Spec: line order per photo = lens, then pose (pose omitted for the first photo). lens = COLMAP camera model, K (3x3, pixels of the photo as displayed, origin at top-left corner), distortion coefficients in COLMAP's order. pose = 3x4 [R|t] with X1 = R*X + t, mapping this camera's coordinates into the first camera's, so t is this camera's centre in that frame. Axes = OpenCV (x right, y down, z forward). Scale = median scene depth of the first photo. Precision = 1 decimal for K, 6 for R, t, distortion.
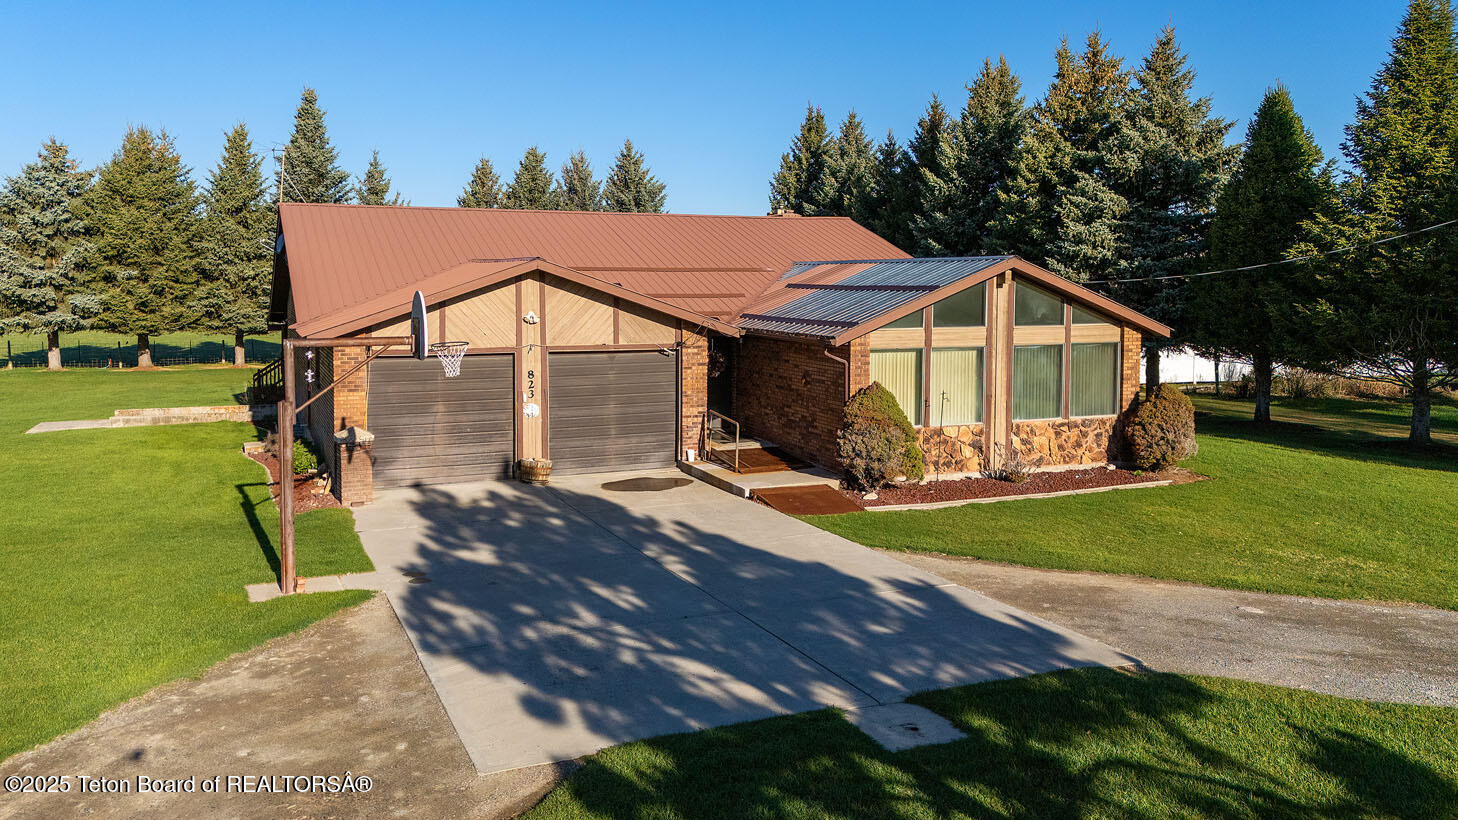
lens RADIAL K [[1152.9, 0, 698.2], [0, 1152.9, 352.9], [0, 0, 1]] dist [0.061913, -0.062429]
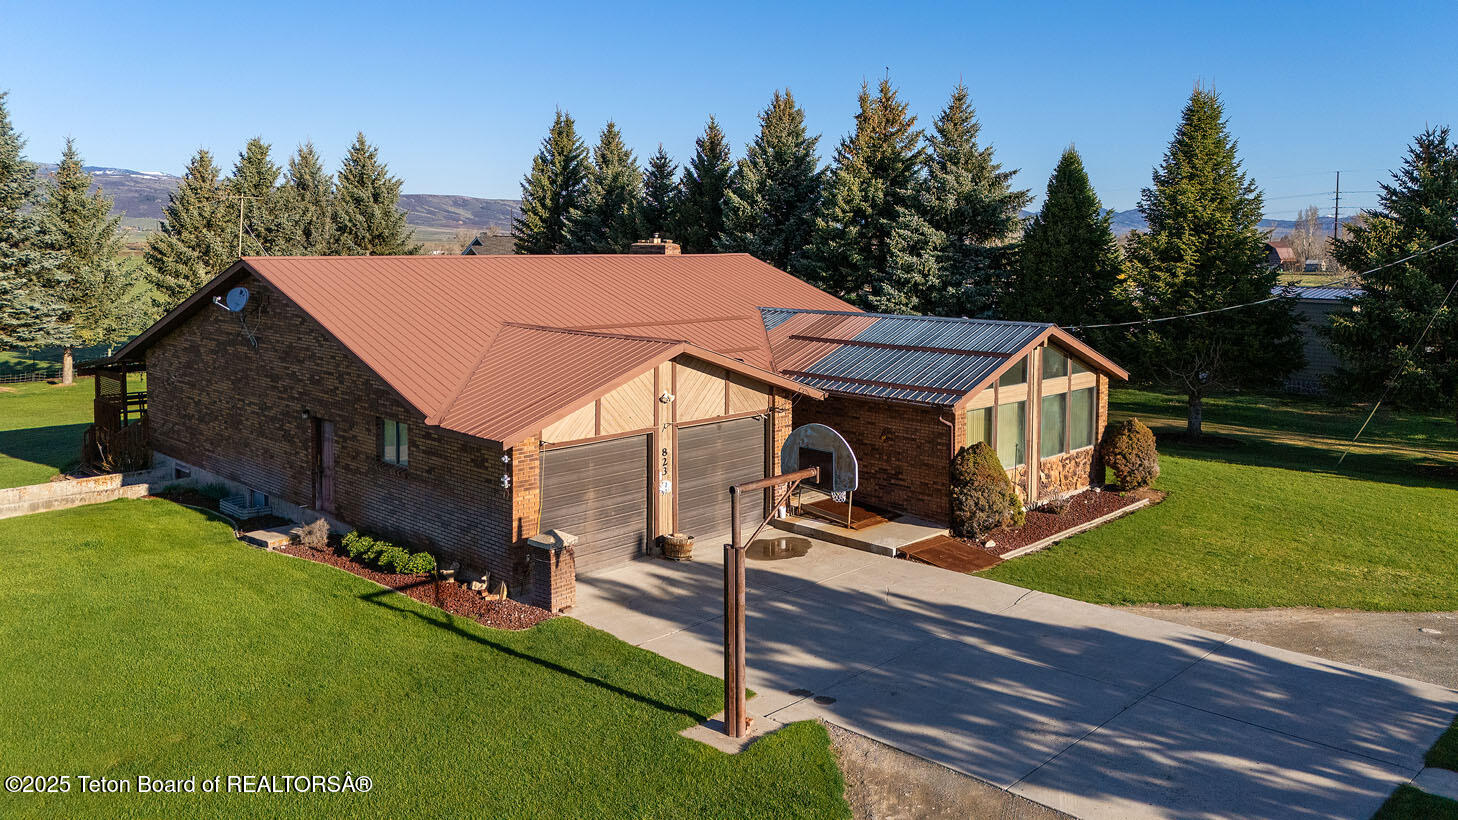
lens RADIAL K [[1119.4, 0, 731.8], [0, 1119.4, 341.5], [0, 0, 1]] dist [0.090510, -0.081450]
pose [[0.914839, -0.035489, 0.402256, -0.466104], [0.024381, 0.999168, 0.032703, -0.105477], [-0.403082, -0.020111, 0.914943, 0.070238]]
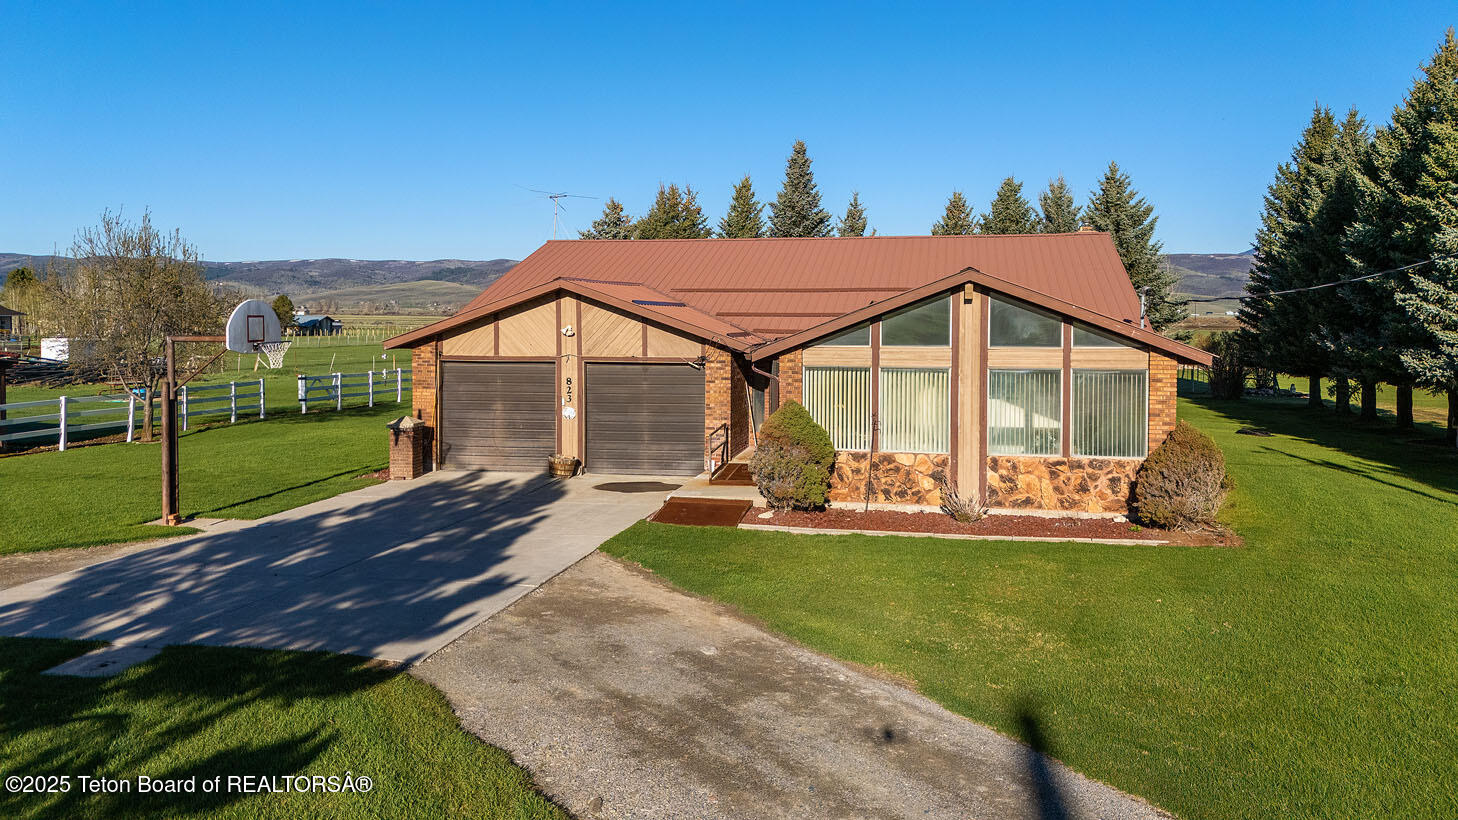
lens RADIAL K [[1119.4, 0, 731.8], [0, 1119.4, 341.5], [0, 0, 1]] dist [0.090510, -0.081450]
pose [[0.831179, 0.015646, -0.555785, 0.572274], [-0.038110, 0.998856, -0.028874, 0.005353], [0.554697, 0.045181, 0.830825, 0.168680]]
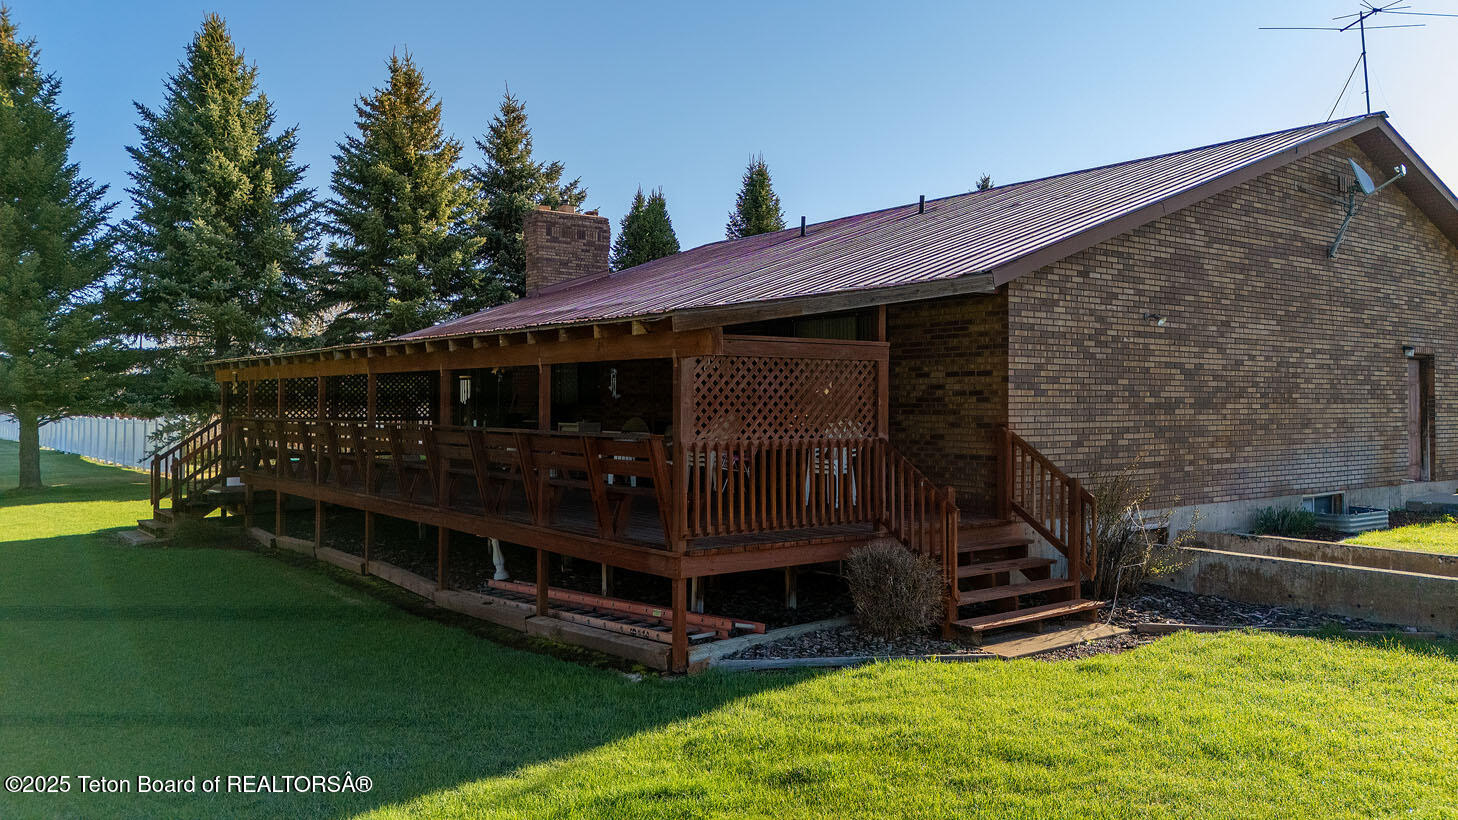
lens RADIAL K [[1061.7, 0, 707.6], [0, 1061.7, 416.5], [0, 0, 1]] dist [0.077466, -0.038060]
pose [[-0.266471, -0.010293, 0.963788, -0.996773], [0.067949, 0.997254, 0.029438, -0.022319], [-0.961445, 0.073333, -0.265040, 1.861810]]
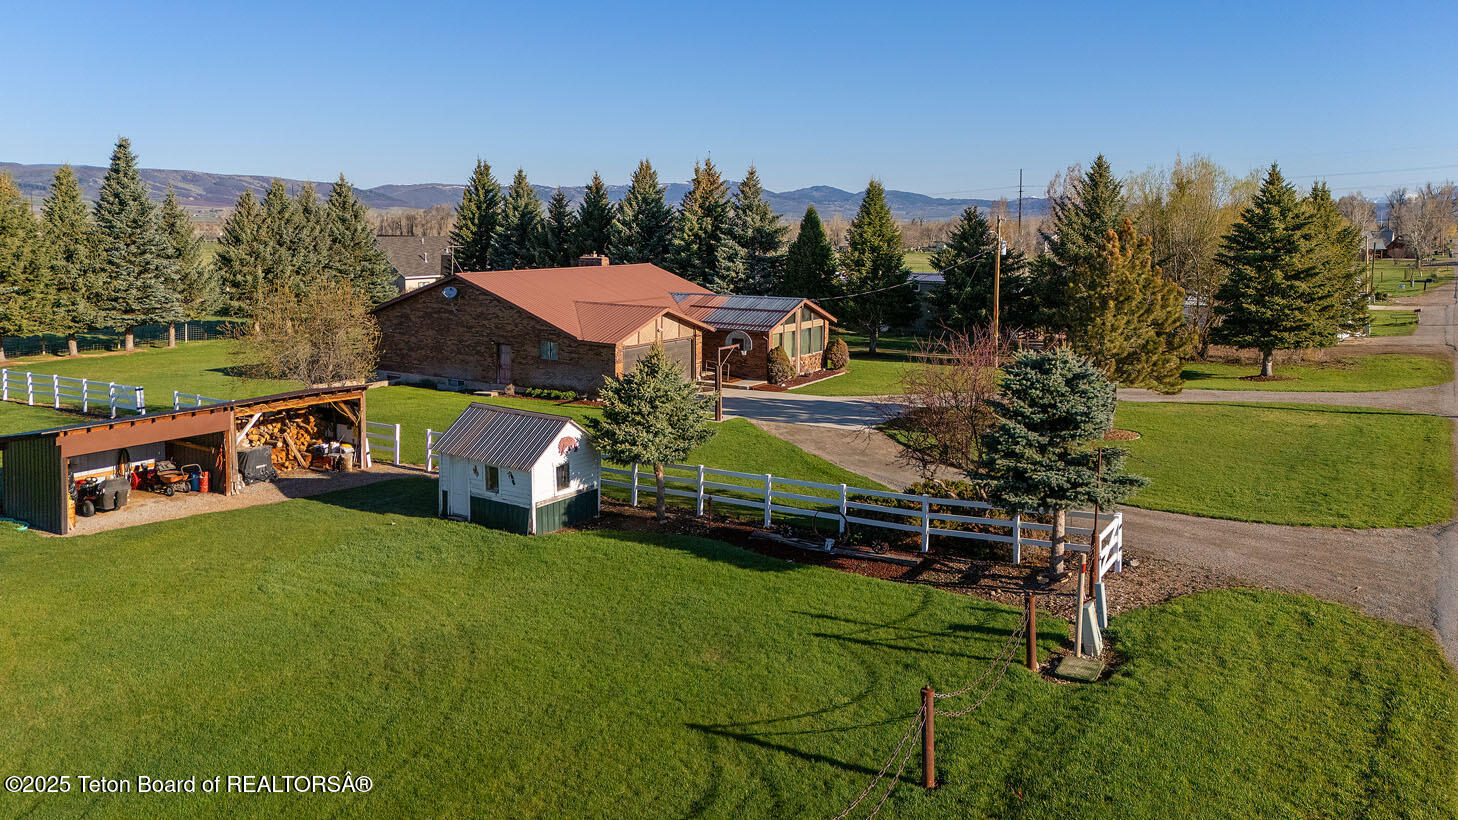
lens RADIAL K [[1114.5, 0, 728.2], [0, 1114.5, 349.0], [0, 0, 1]] dist [0.132364, -0.237767]
pose [[0.807510, -0.067257, 0.586007, -1.414488], [0.035173, 0.997201, 0.065982, -0.138891], [-0.588805, -0.032670, 0.807615, -1.048314]]
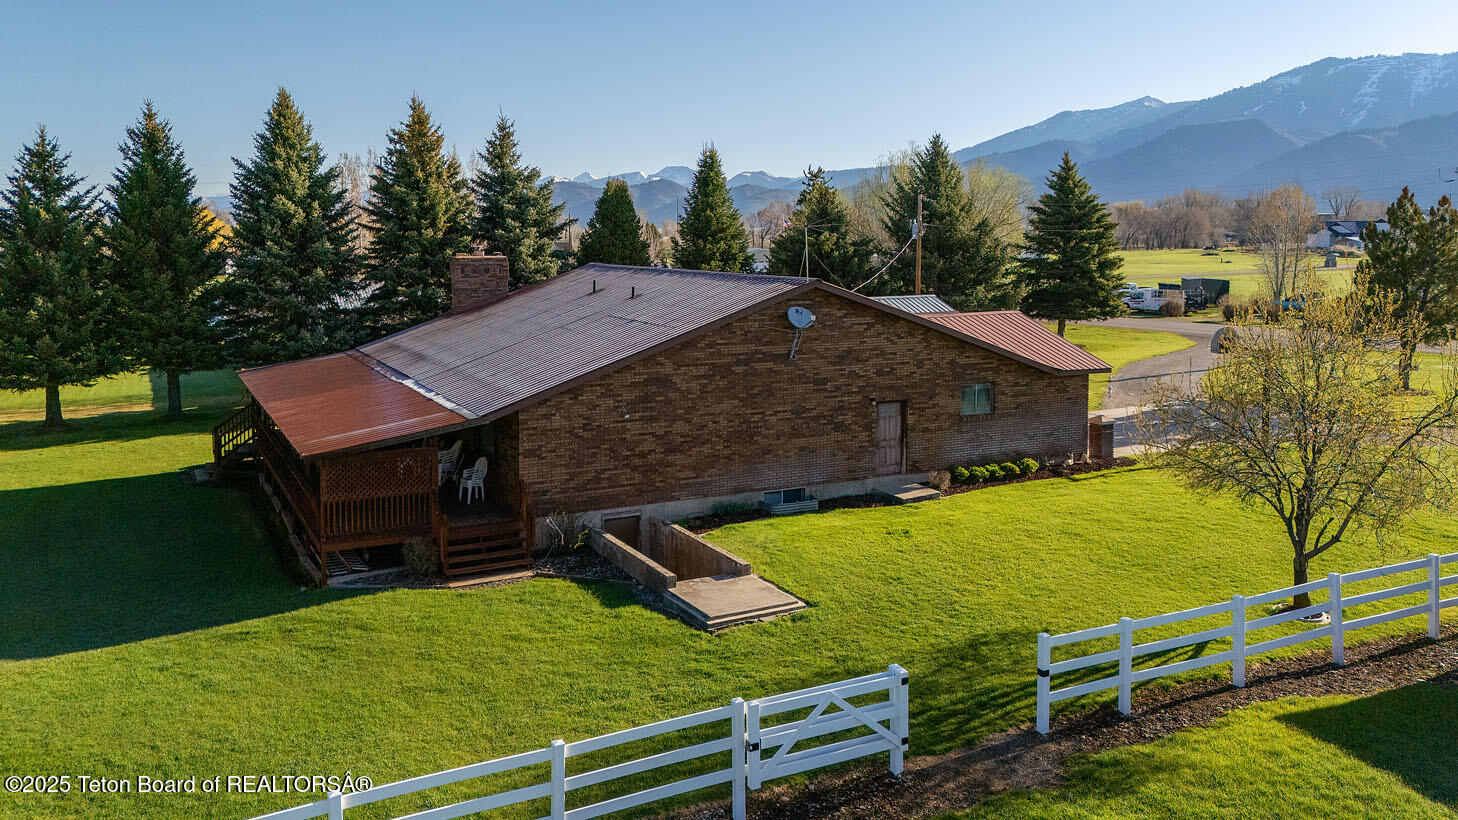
lens RADIAL K [[1119.4, 0, 731.8], [0, 1119.4, 341.5], [0, 0, 1]] dist [0.090510, -0.081450]
pose [[-0.100115, -0.099054, 0.990033, -1.680223], [0.066701, 0.992126, 0.106009, -0.231956], [-0.992738, 0.076649, -0.092720, 1.481641]]
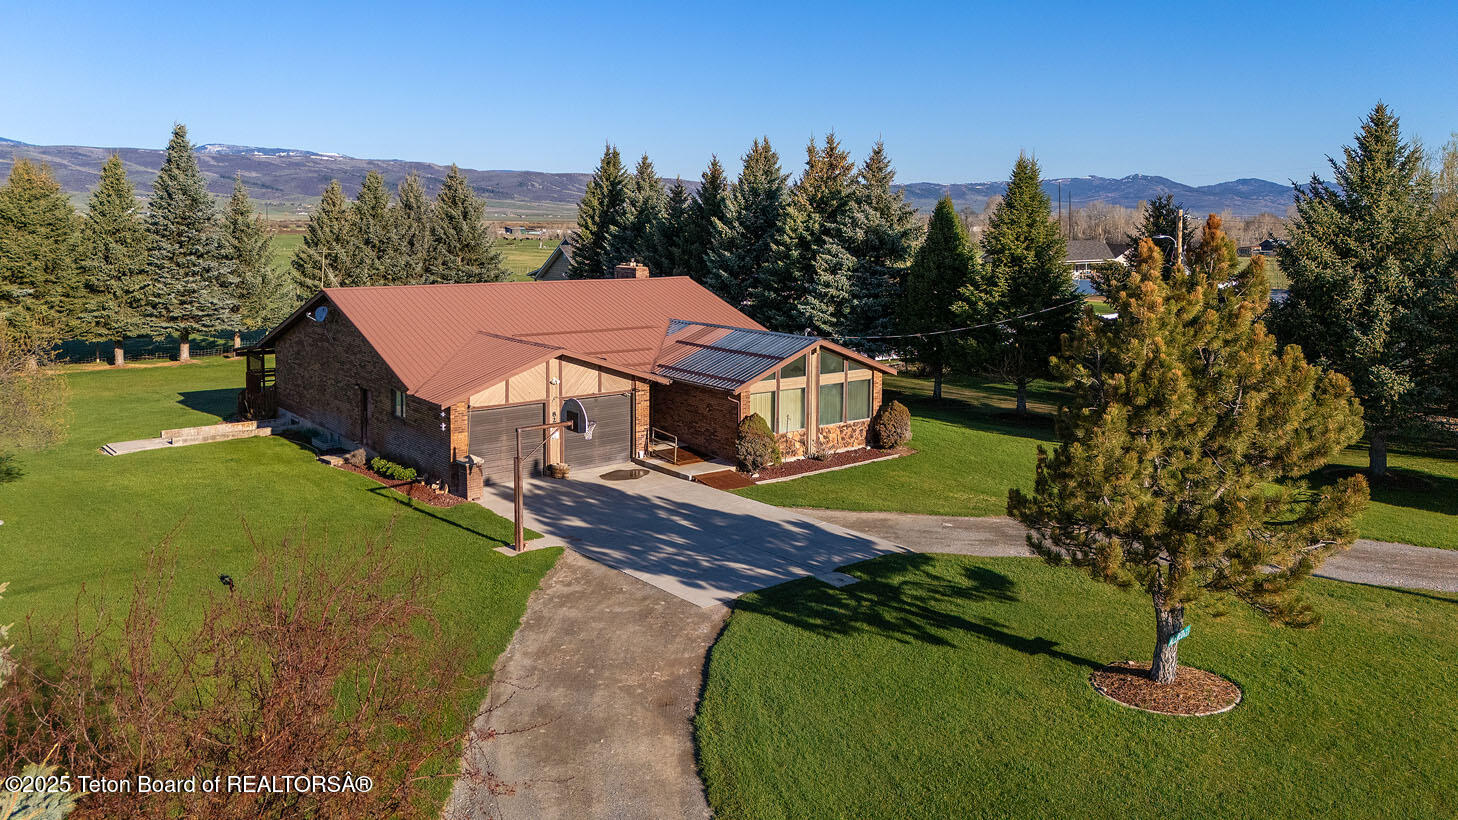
lens RADIAL K [[1114.5, 0, 728.2], [0, 1114.5, 349.0], [0, 0, 1]] dist [0.132364, -0.237767]
pose [[0.960242, -0.030114, 0.277540, -0.338524], [0.014526, 0.998208, 0.058049, -0.161511], [-0.278791, -0.051710, 0.958959, -0.614763]]
